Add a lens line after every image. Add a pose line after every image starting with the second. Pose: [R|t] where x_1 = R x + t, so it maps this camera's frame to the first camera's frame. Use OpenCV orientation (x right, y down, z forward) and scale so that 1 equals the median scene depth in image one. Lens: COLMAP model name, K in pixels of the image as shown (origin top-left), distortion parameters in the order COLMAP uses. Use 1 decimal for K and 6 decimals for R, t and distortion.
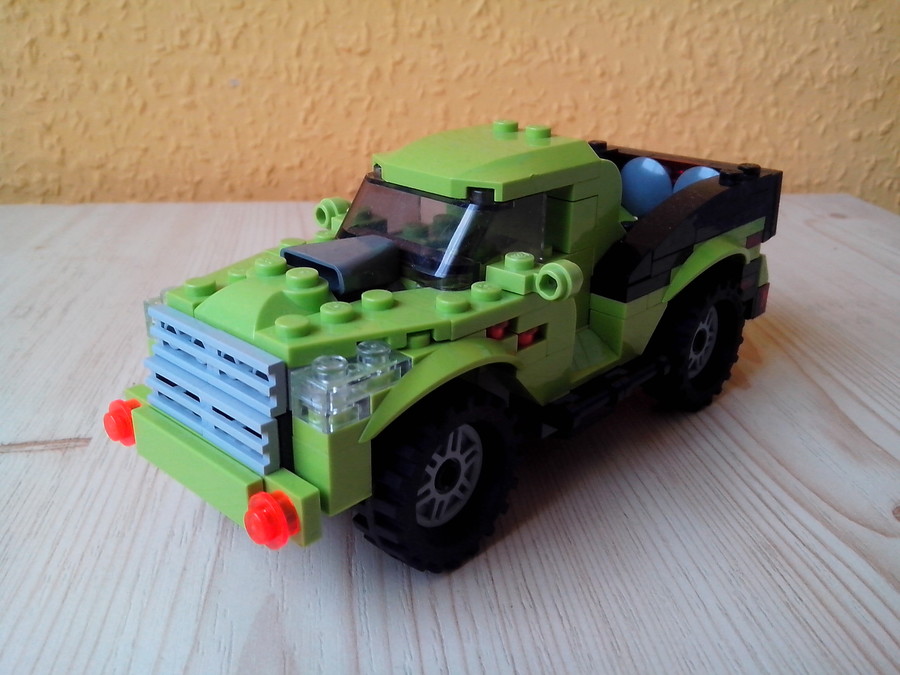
lens RADIAL K [[867.5, 0, 450.0], [0, 867.5, 337.5], [0, 0, 1]] dist [0.037886, -0.131567]
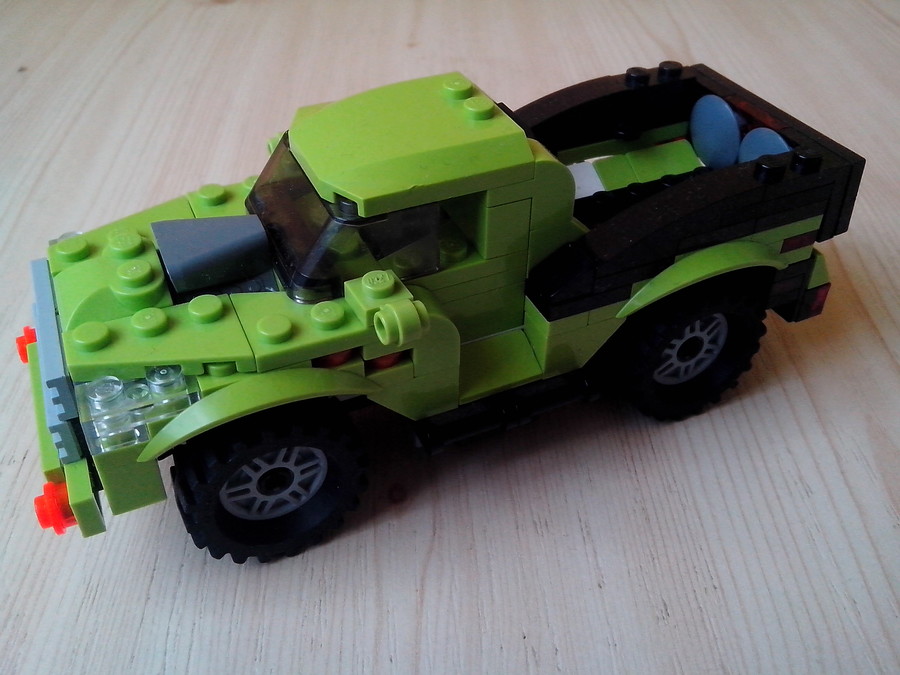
lens RADIAL K [[867.5, 0, 450.0], [0, 867.5, 337.5], [0, 0, 1]] dist [0.037886, -0.131567]
pose [[0.931099, 0.236814, -0.277442, 0.317057], [-0.143807, 0.937312, 0.317436, -0.256151], [0.335223, -0.255666, 0.906786, 0.155662]]
